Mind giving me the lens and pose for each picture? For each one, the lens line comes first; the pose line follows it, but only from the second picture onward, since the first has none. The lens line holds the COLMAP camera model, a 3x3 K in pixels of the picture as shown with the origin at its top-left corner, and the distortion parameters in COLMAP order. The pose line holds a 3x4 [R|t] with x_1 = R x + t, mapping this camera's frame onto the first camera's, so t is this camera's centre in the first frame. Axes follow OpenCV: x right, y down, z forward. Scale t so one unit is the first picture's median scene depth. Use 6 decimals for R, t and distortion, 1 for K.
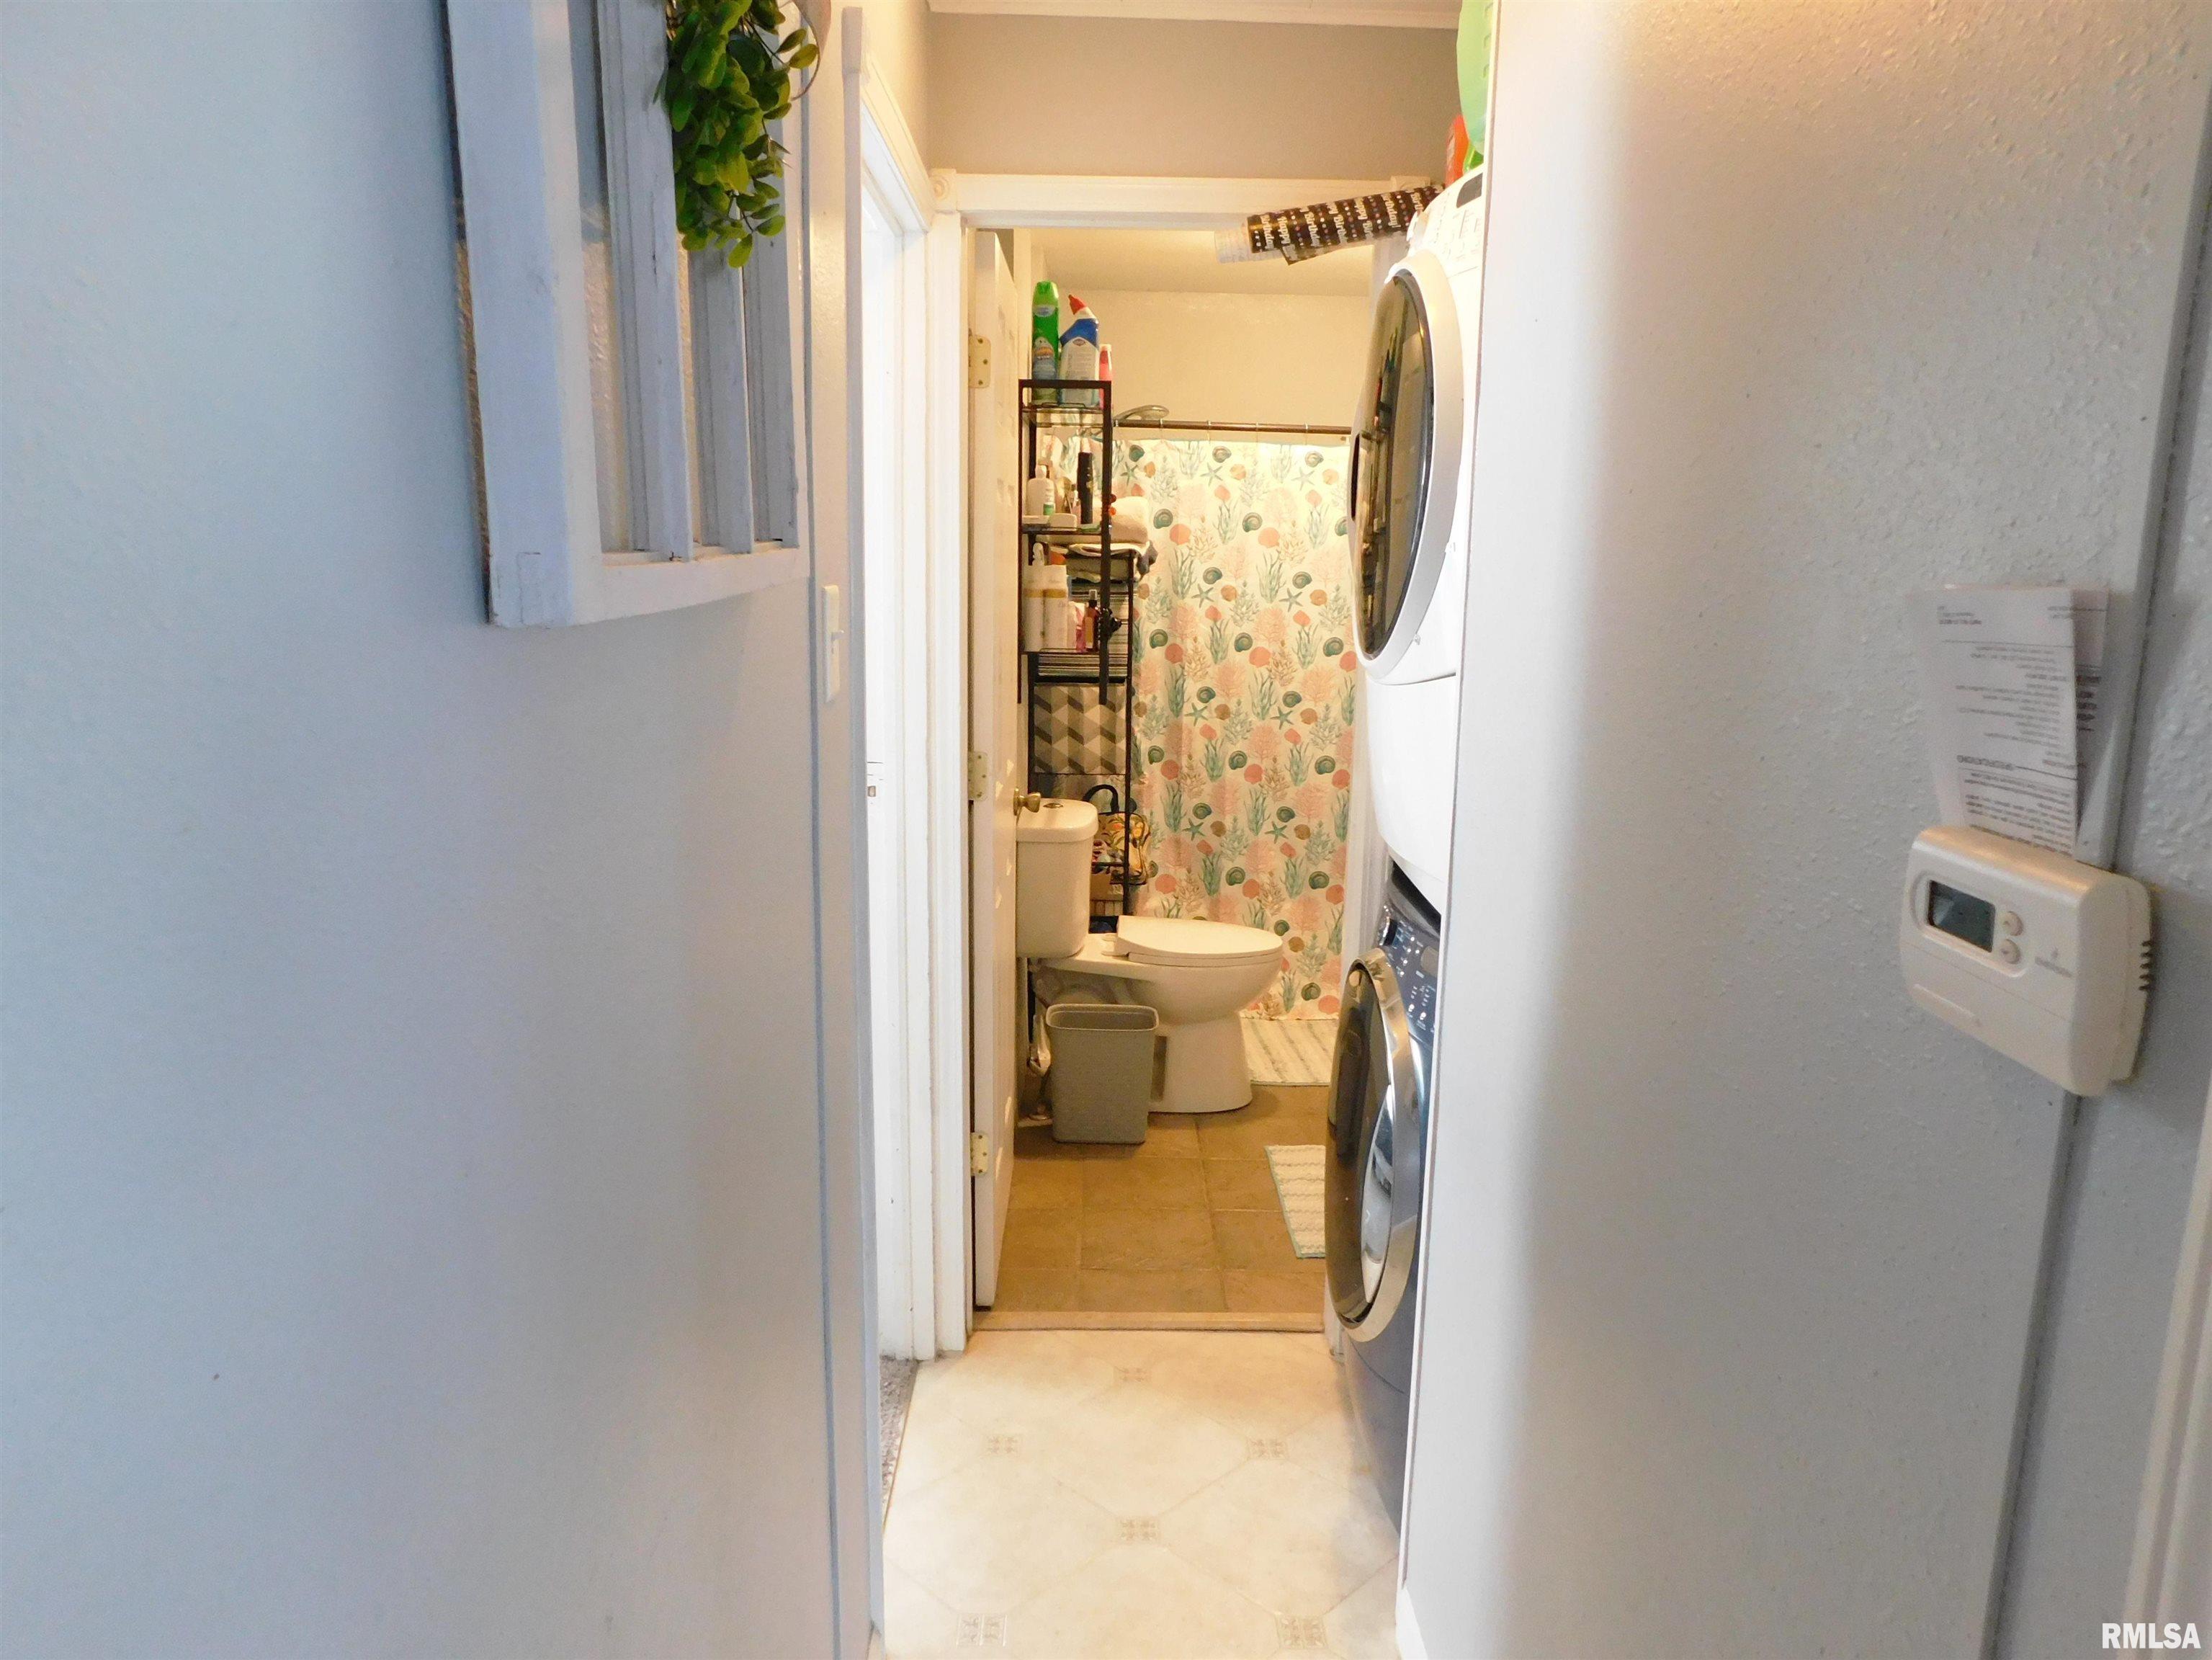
lens RADIAL K [[1491.8, 0, 1123.6], [0, 1491.8, 826.5], [0, 0, 1]] dist [-0.062440, 0.056886]
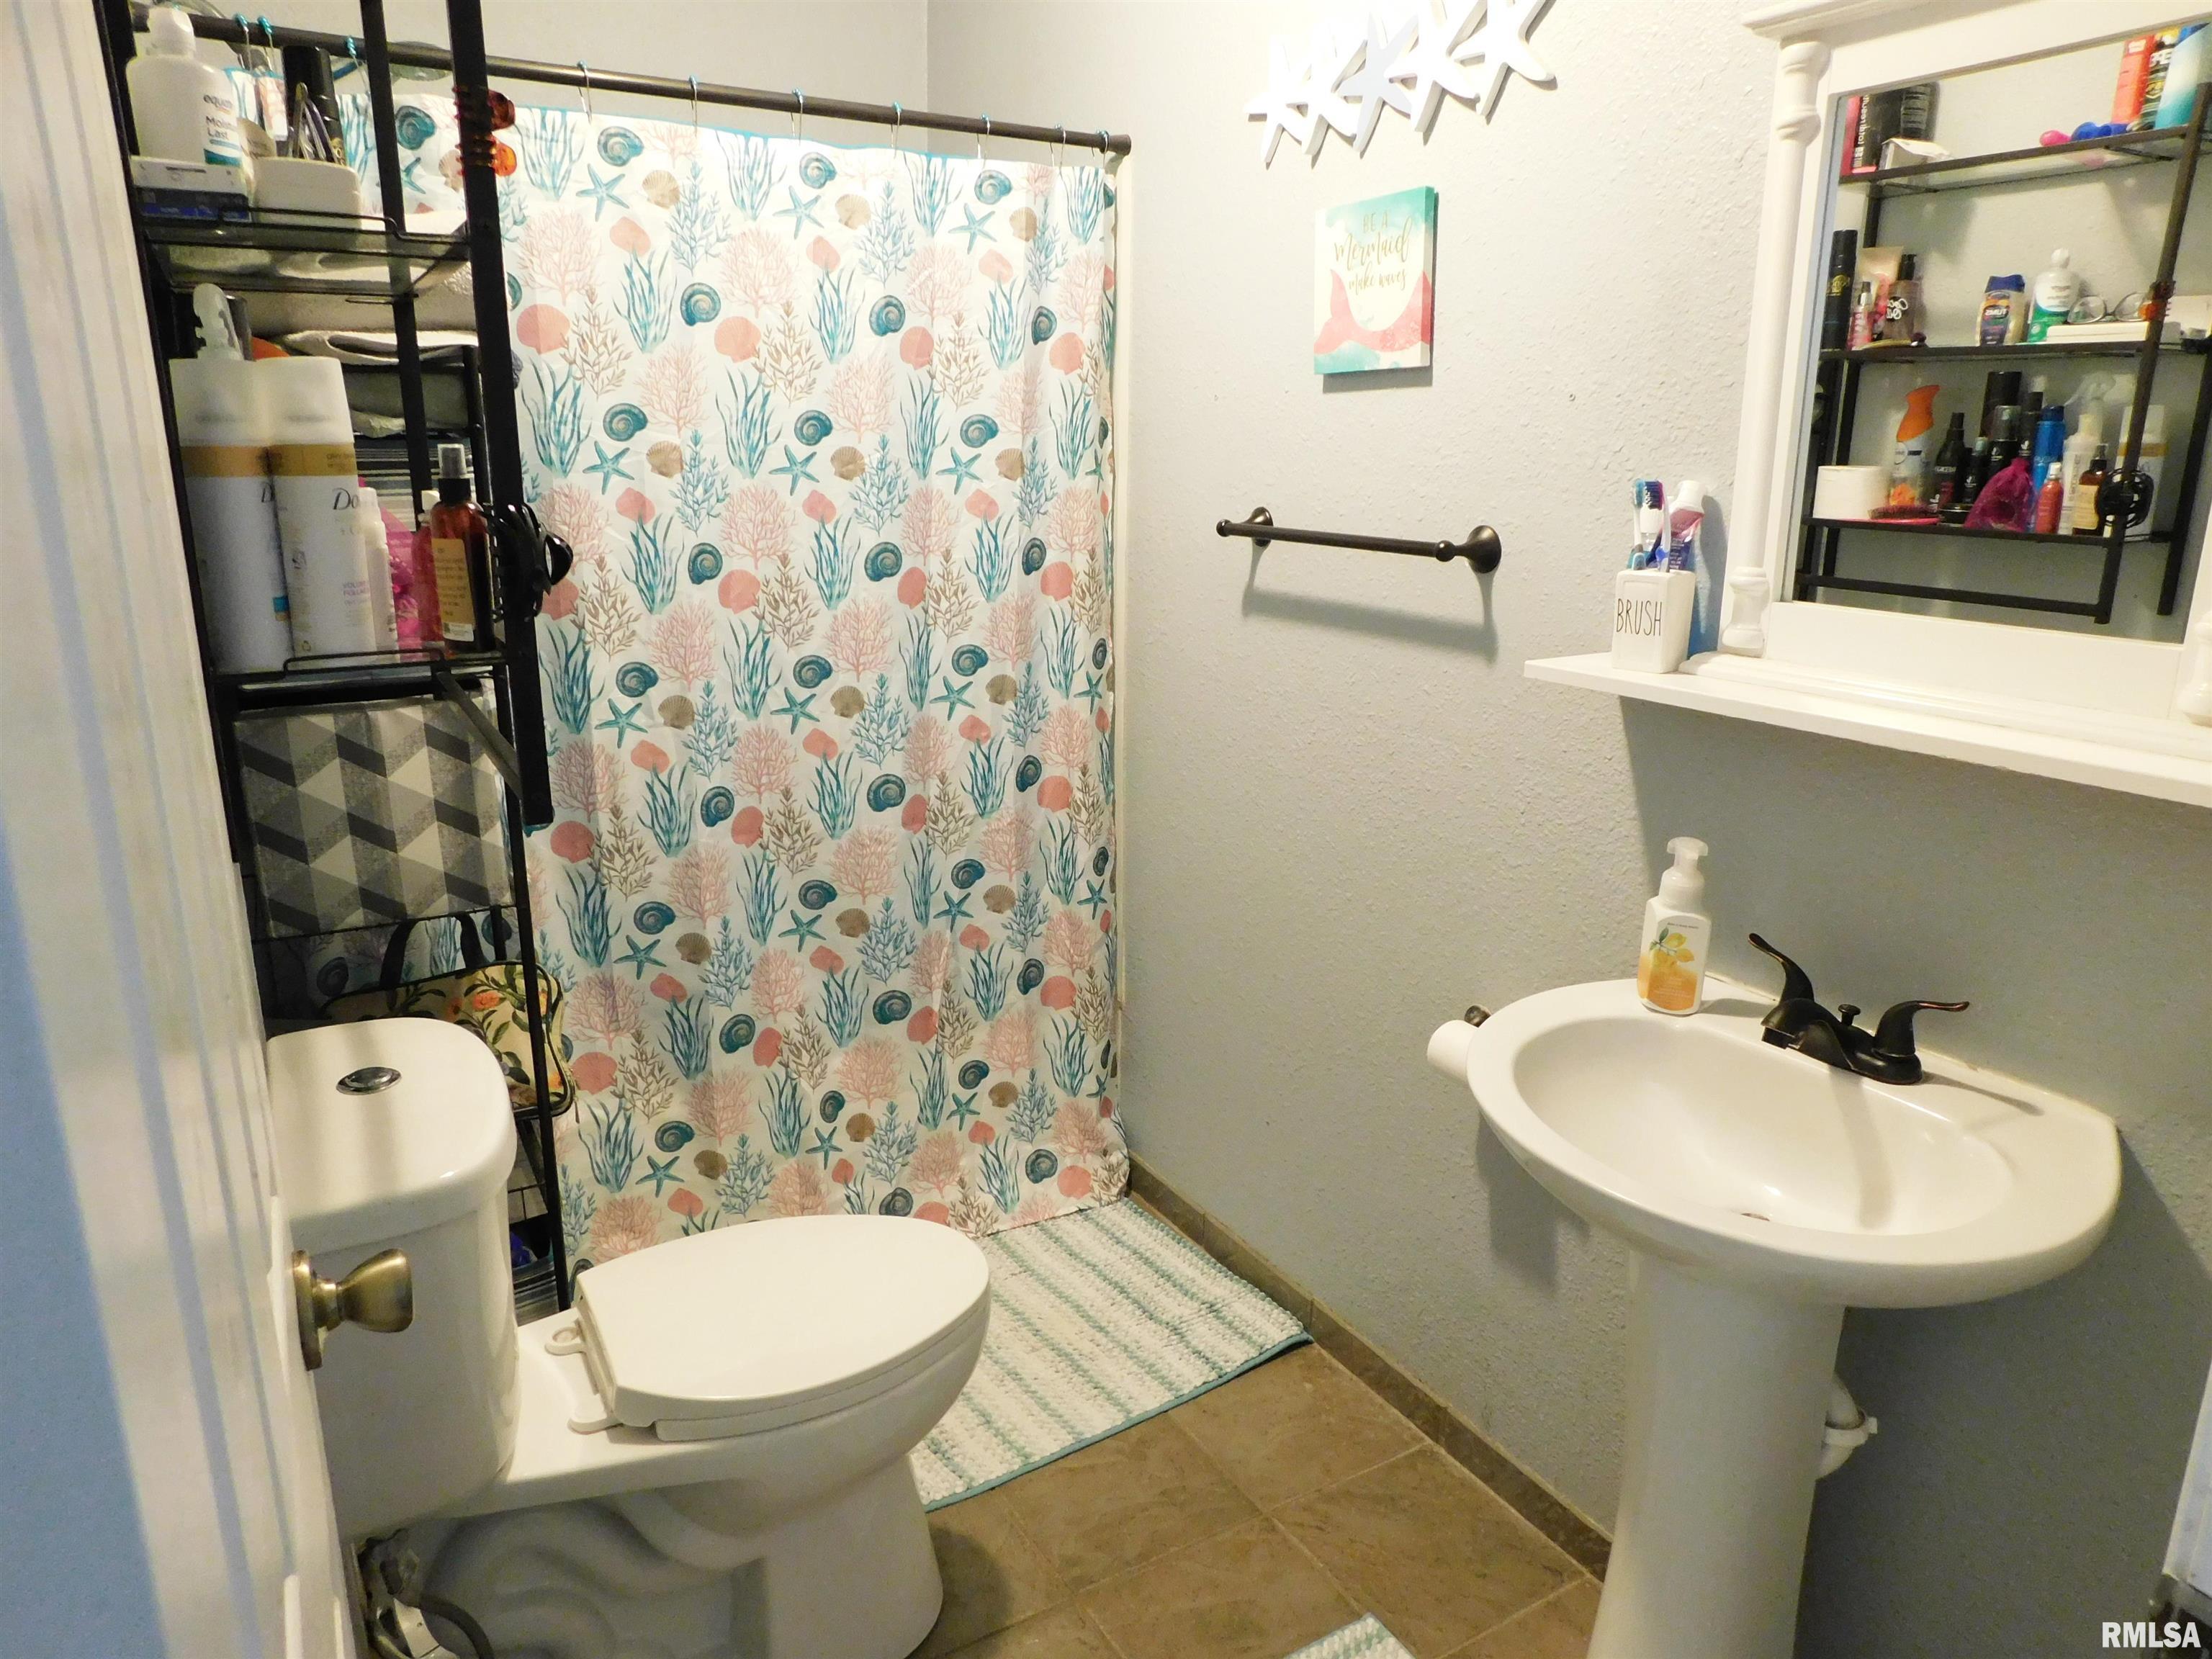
lens RADIAL K [[1491.6, 0, 1123.6], [0, 1491.6, 826.0], [0, 0, 1]] dist [-0.062440, 0.056886]
pose [[0.866736, -0.140708, 0.478508, -0.042308], [0.101156, 0.989034, 0.107603, -0.077582], [-0.488401, -0.044859, 0.871465, 0.515214]]
